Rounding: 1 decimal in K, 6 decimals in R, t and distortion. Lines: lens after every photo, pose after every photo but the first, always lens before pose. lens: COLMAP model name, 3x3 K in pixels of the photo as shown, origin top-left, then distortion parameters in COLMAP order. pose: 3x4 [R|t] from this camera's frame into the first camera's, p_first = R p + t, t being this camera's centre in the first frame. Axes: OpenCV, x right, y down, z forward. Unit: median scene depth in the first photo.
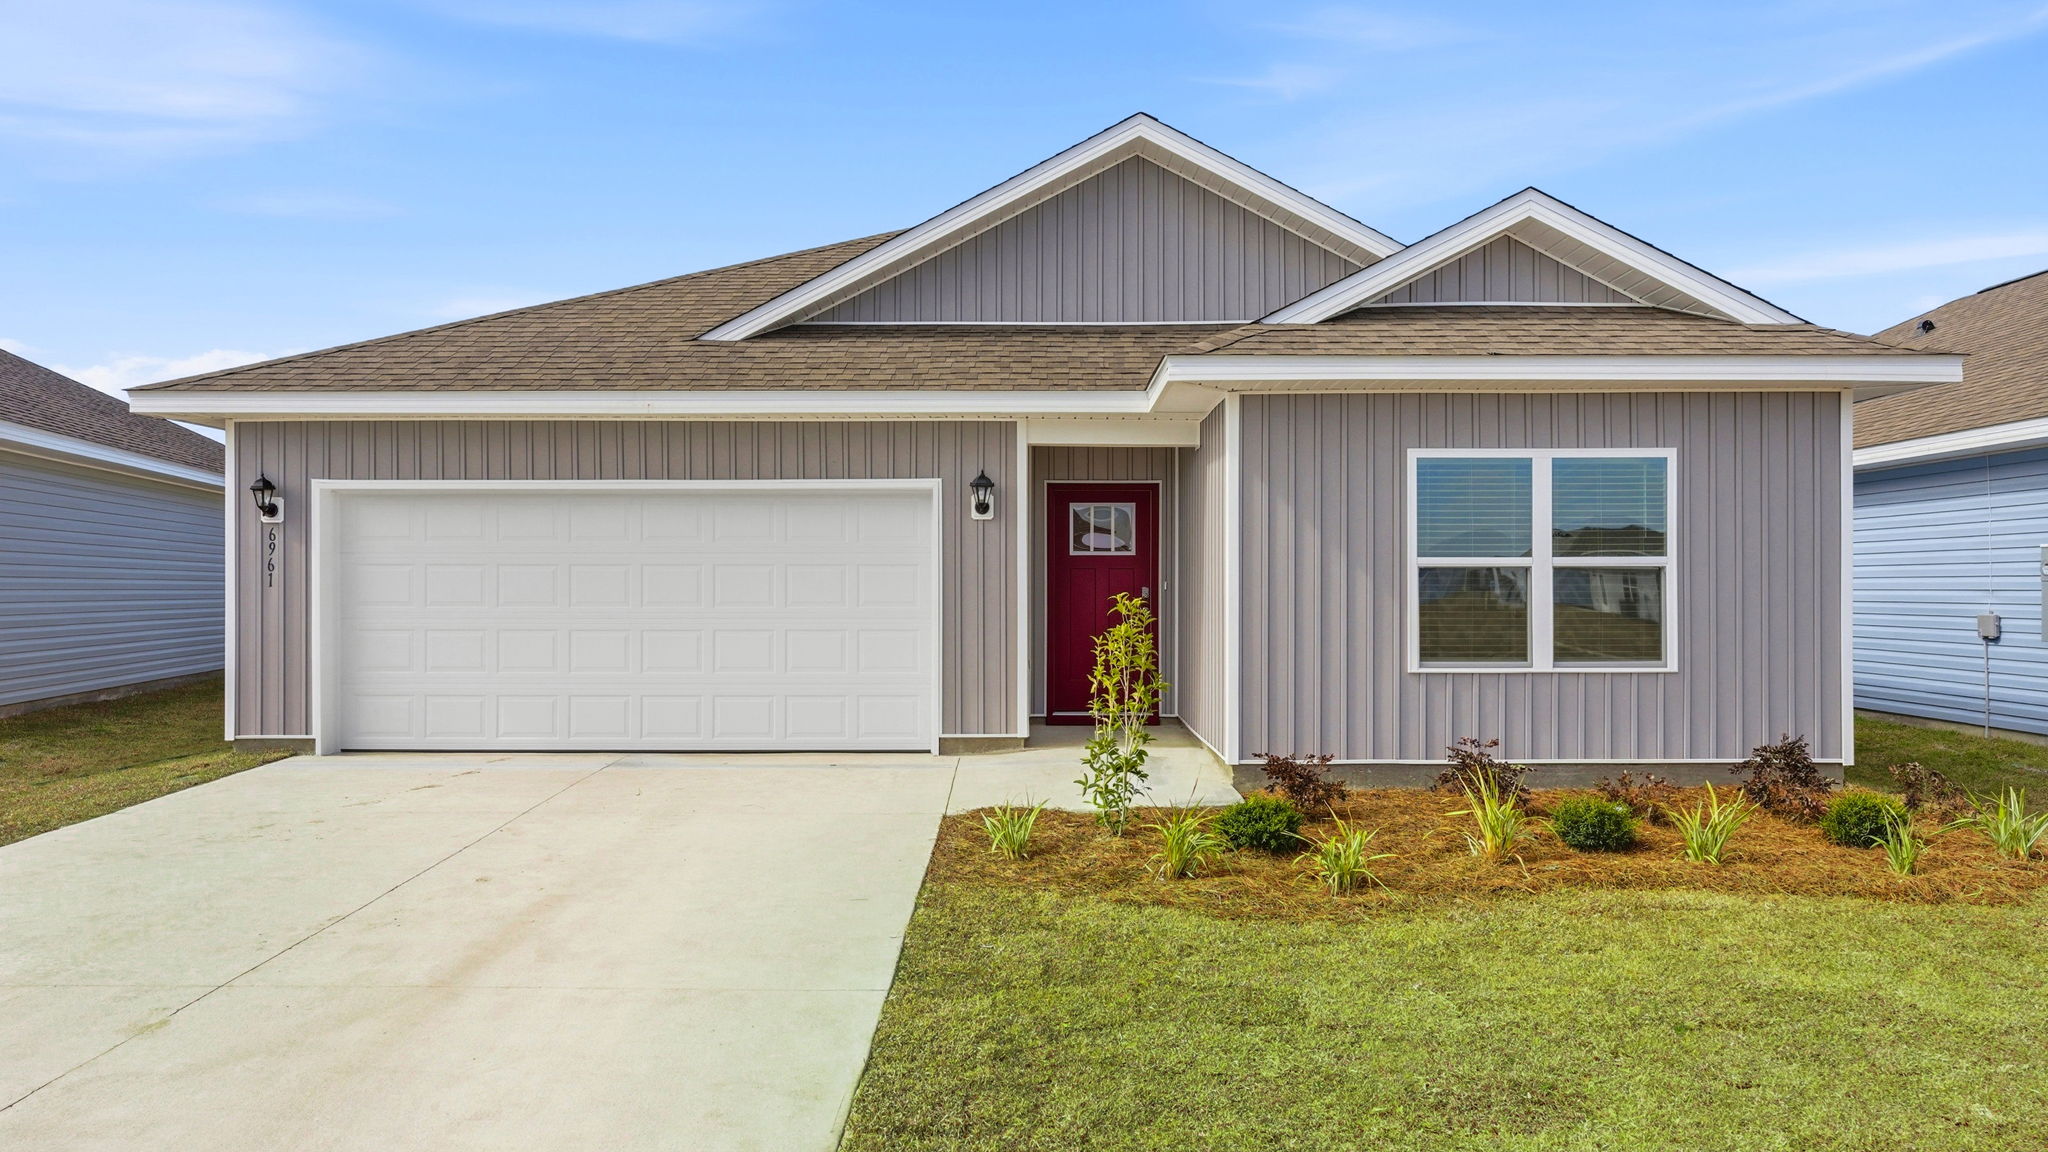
lens RADIAL K [[1276.6, 0, 1024.0], [0, 1276.6, 576.0], [0, 0, 1]] dist [0.001160, 0.001586]
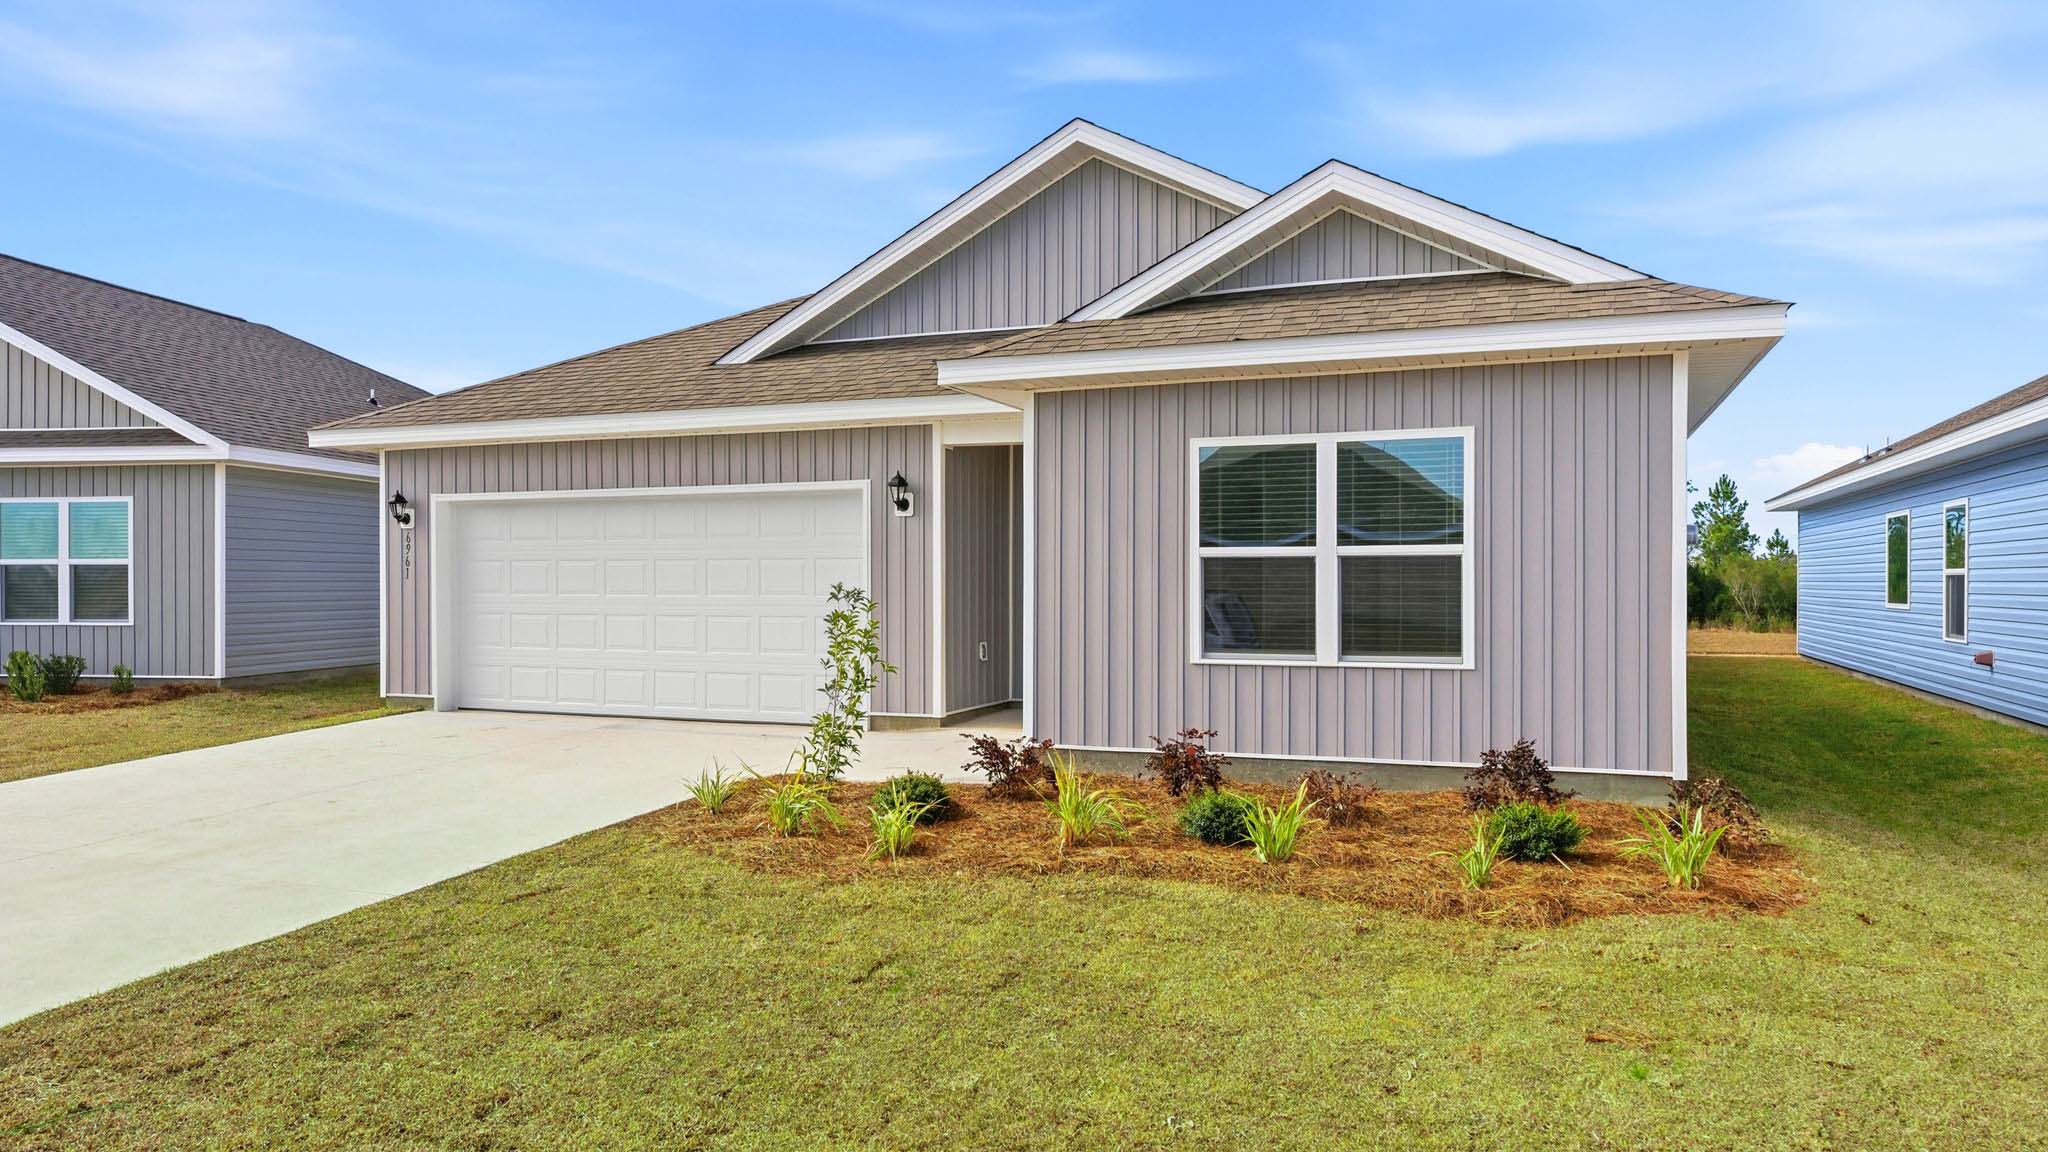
lens RADIAL K [[1276.6, 0, 1024.0], [0, 1276.6, 576.0], [0, 0, 1]] dist [0.001160, 0.001586]
pose [[0.936556, -0.002033, -0.350512, 0.514103], [0.004697, 0.999966, 0.006751, 0.000213], [0.350486, -0.007969, 0.936534, 0.020229]]
